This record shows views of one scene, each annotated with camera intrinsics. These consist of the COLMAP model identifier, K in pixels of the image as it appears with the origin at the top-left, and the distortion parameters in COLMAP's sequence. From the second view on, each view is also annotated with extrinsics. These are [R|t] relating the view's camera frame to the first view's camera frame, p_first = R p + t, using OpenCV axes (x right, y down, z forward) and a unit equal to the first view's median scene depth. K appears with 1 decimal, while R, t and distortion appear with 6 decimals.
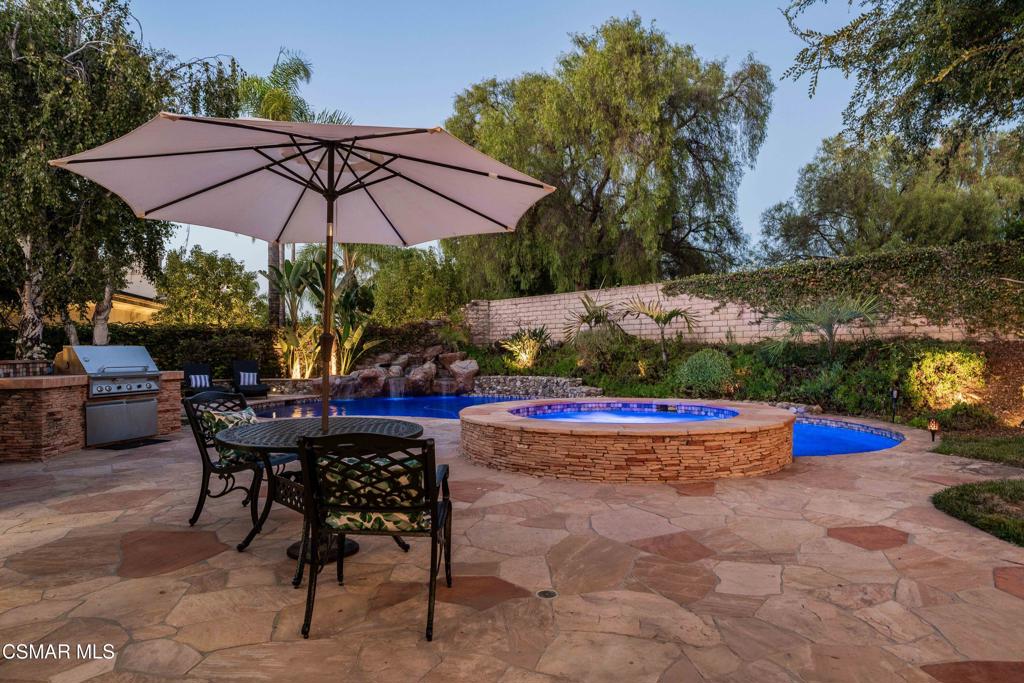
lens RADIAL K [[574.2, 0, 512.0], [0, 574.2, 341.5], [0, 0, 1]] dist [-0.047338, 0.024154]
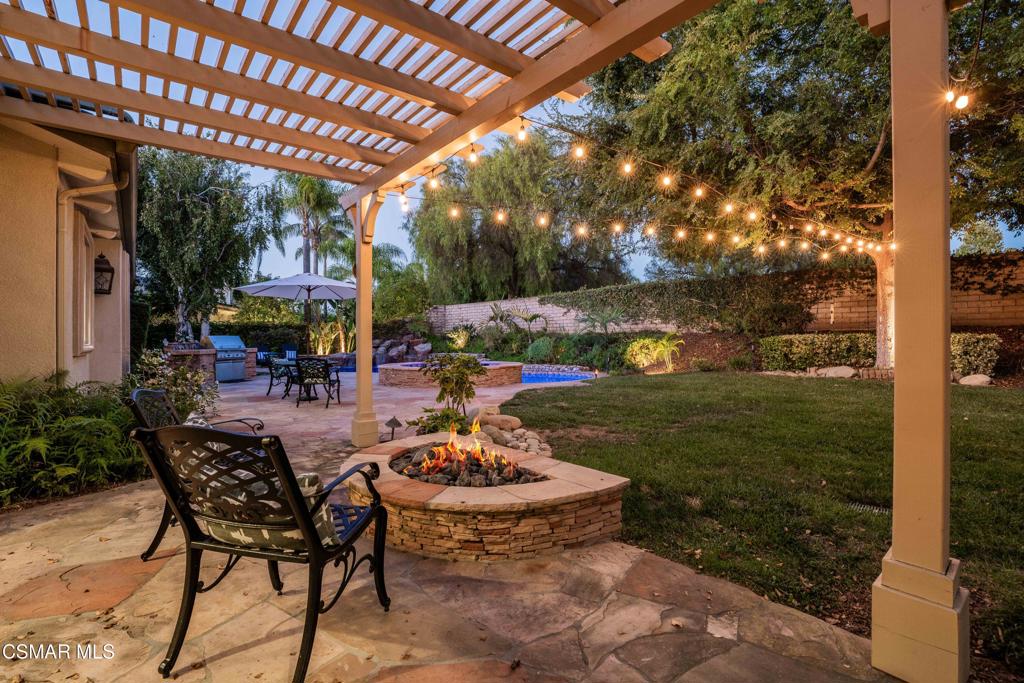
lens RADIAL K [[470.1, 0, 512.0], [0, 470.1, 341.5], [0, 0, 1]] dist [-0.056061, 0.000151]
pose [[0.999997, -0.000537, 0.002245, 0.186210], [0.000482, 0.999697, 0.024602, -0.006647], [-0.002257, -0.024601, 0.999695, -0.370440]]
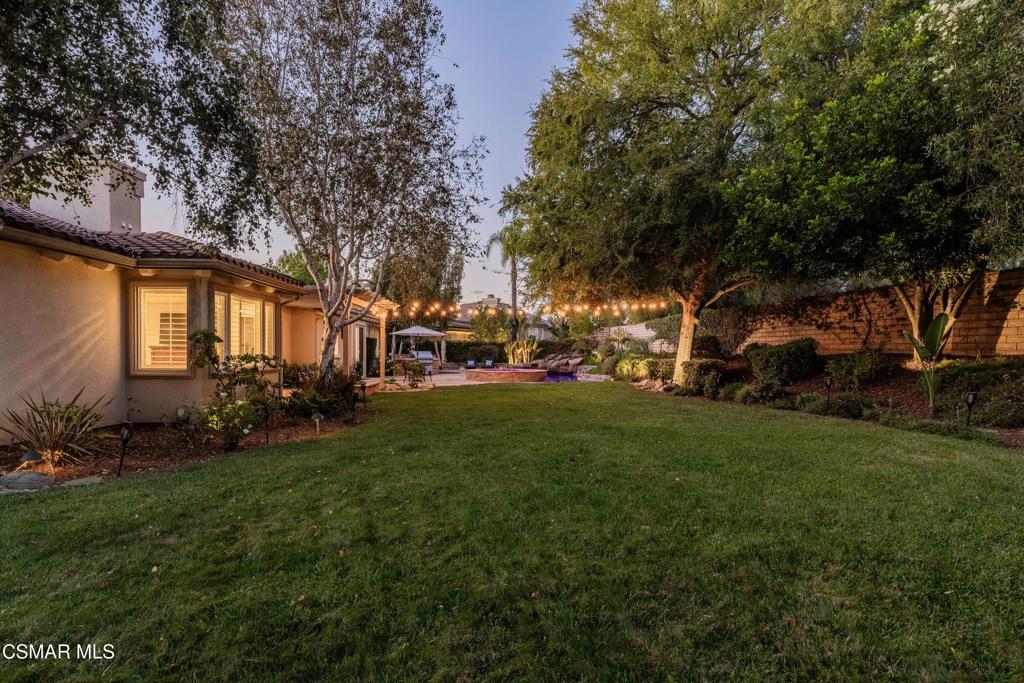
lens RADIAL K [[556.7, 0, 510.1], [0, 556.7, 354.6], [0, 0, 1]] dist [0.003536, 0.000745]
pose [[0.785766, 0.021455, -0.618151, 1.132042], [-0.004372, 0.999566, 0.029137, -0.043507], [0.618508, -0.020192, 0.785519, -0.880242]]
